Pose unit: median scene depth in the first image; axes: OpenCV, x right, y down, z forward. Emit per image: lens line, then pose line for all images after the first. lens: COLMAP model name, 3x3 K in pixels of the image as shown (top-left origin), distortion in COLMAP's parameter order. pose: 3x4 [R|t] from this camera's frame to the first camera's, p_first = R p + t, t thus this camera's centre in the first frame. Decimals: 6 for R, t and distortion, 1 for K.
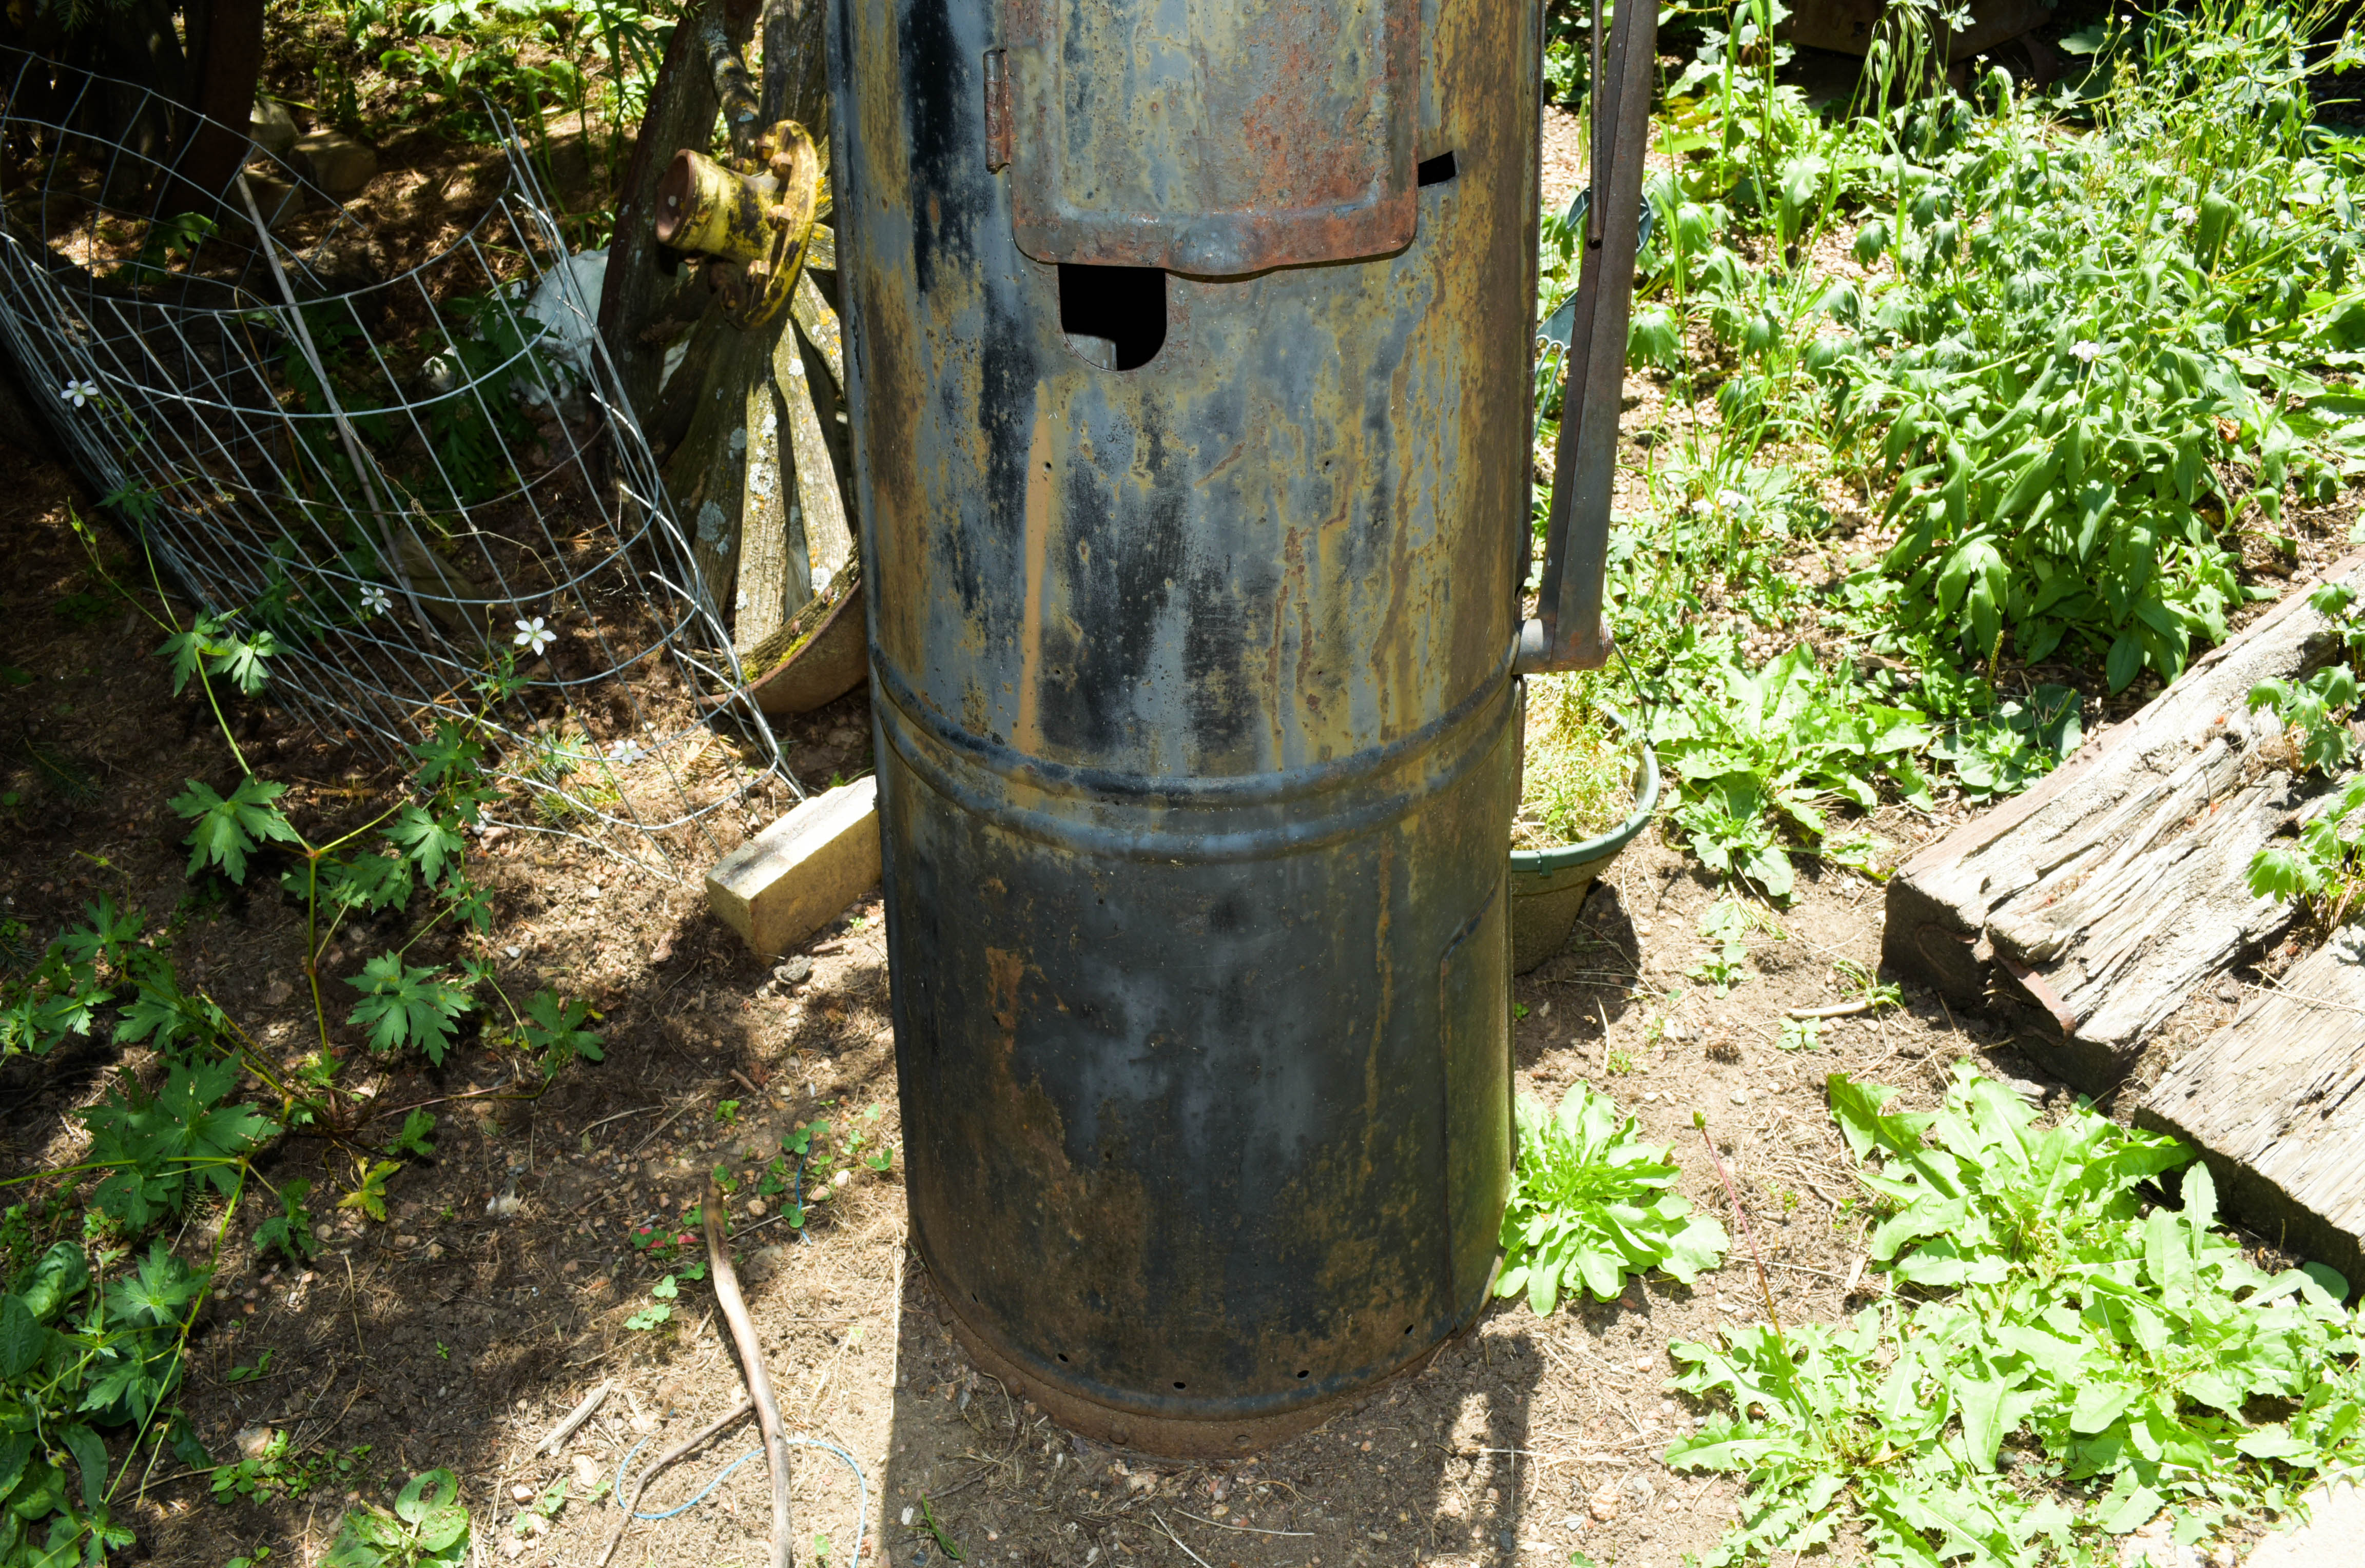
lens RADIAL K [[2036.2, 0, 1182.5], [0, 2036.2, 784.0], [0, 0, 1]] dist [-0.008169, -0.000306]
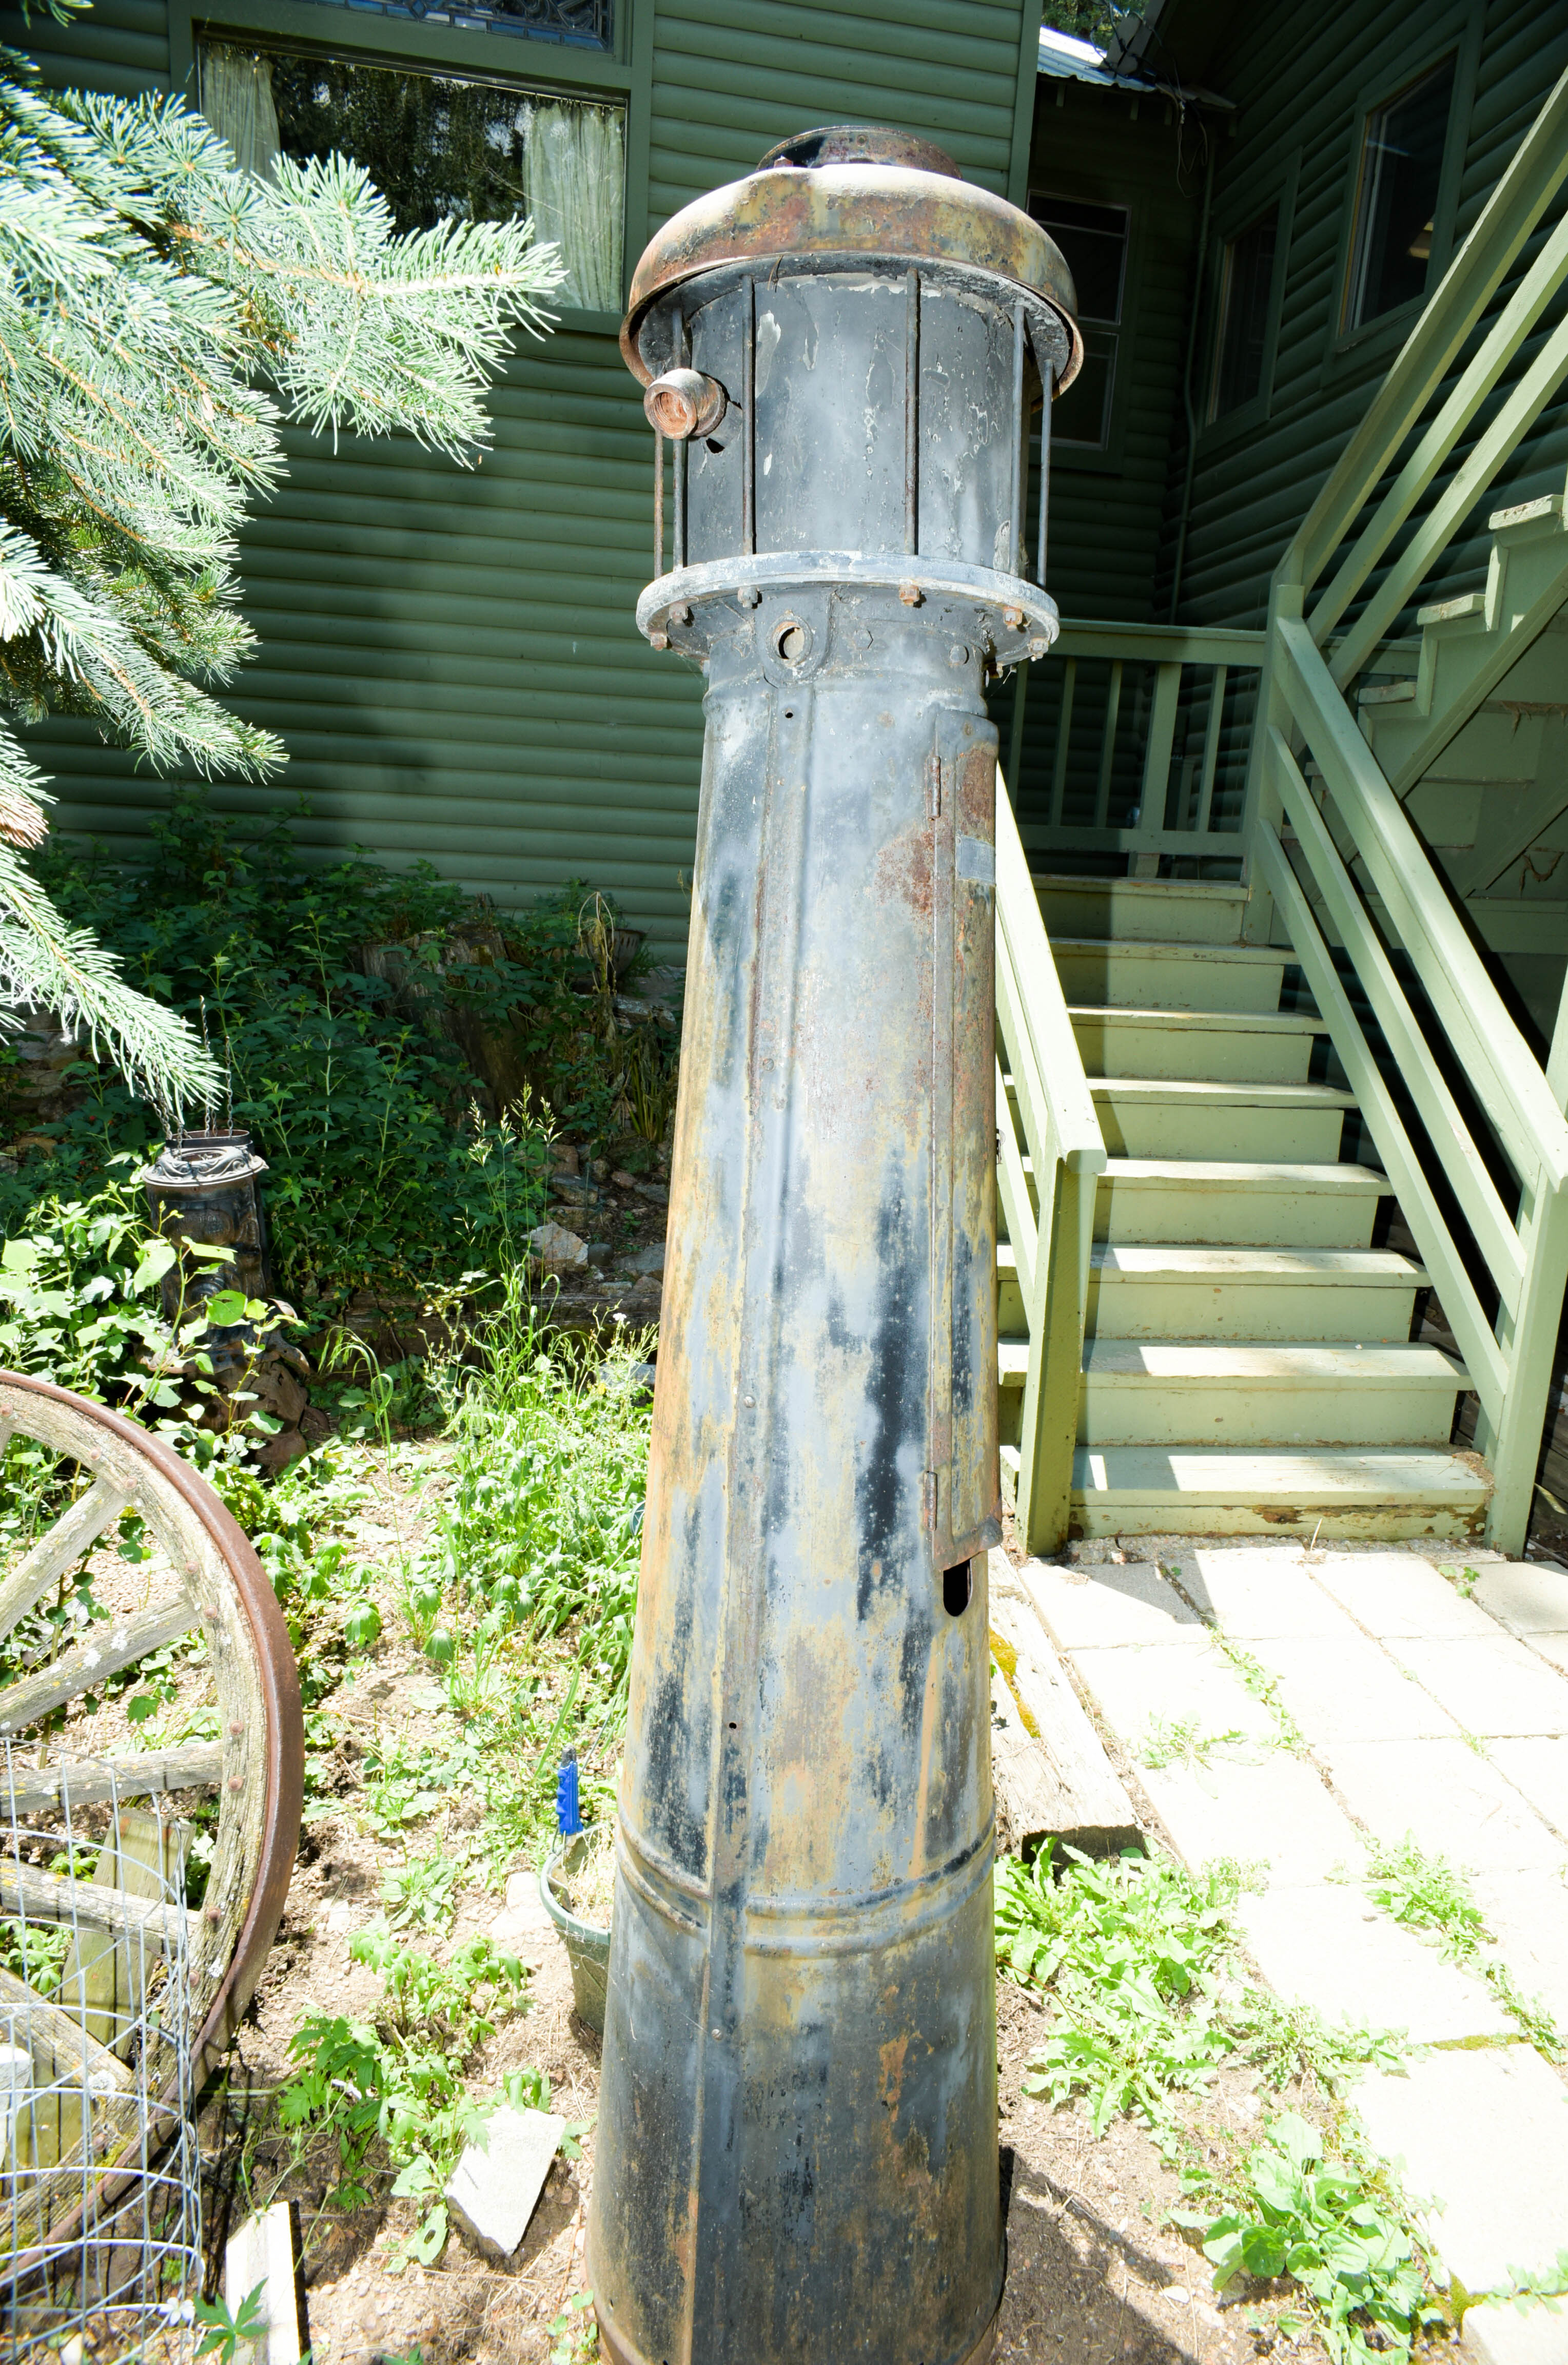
lens RADIAL K [[1432.9, 0, 784.0], [0, 1432.9, 1182.5], [0, 0, 1]] dist [0.002196, 0.002752]
pose [[0.472946, -0.087456, 0.876740, -1.199928], [0.486843, 0.855305, -0.177303, -0.375348], [-0.734375, 0.510690, 0.447091, 0.300707]]
